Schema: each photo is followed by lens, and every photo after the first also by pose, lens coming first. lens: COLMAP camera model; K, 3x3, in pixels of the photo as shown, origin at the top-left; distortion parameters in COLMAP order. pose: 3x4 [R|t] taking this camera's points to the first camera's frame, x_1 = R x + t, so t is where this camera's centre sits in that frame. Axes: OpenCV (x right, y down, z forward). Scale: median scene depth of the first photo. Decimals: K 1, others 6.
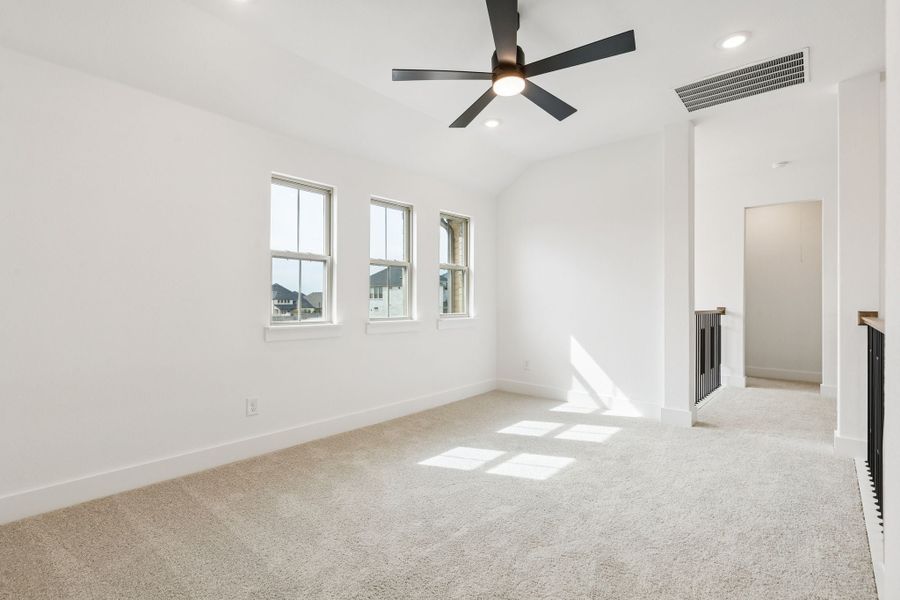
lens RADIAL K [[404.1, 0, 447.9], [0, 404.1, 301.7], [0, 0, 1]] dist [0.000961, 0.000002]
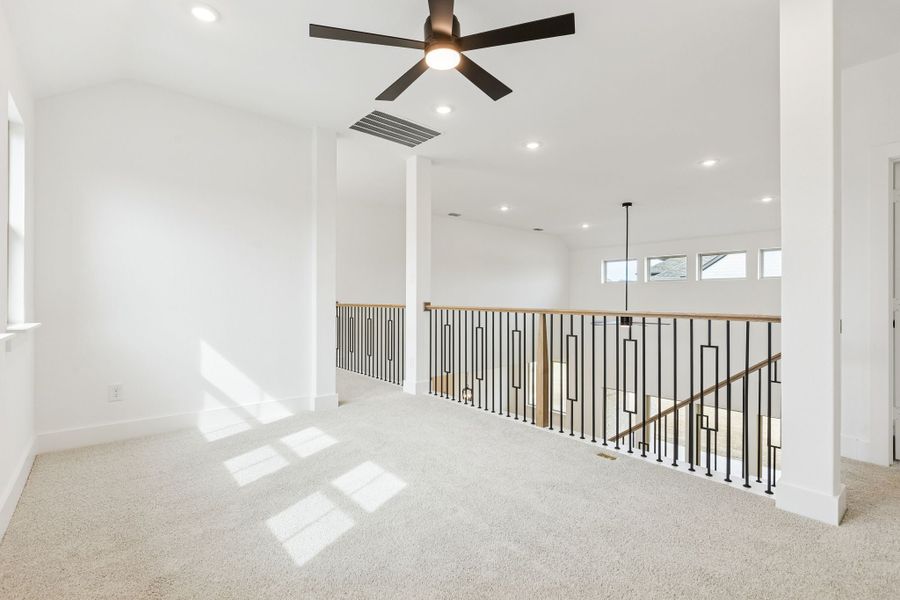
lens RADIAL K [[404.1, 0, 447.9], [0, 404.1, 301.7], [0, 0, 1]] dist [0.000961, 0.000002]
pose [[0.153228, -0.000340, 0.988191, -0.577072], [-0.006007, 0.999981, 0.001275, 0.018276], [-0.988173, -0.006132, 0.153223, 0.669241]]
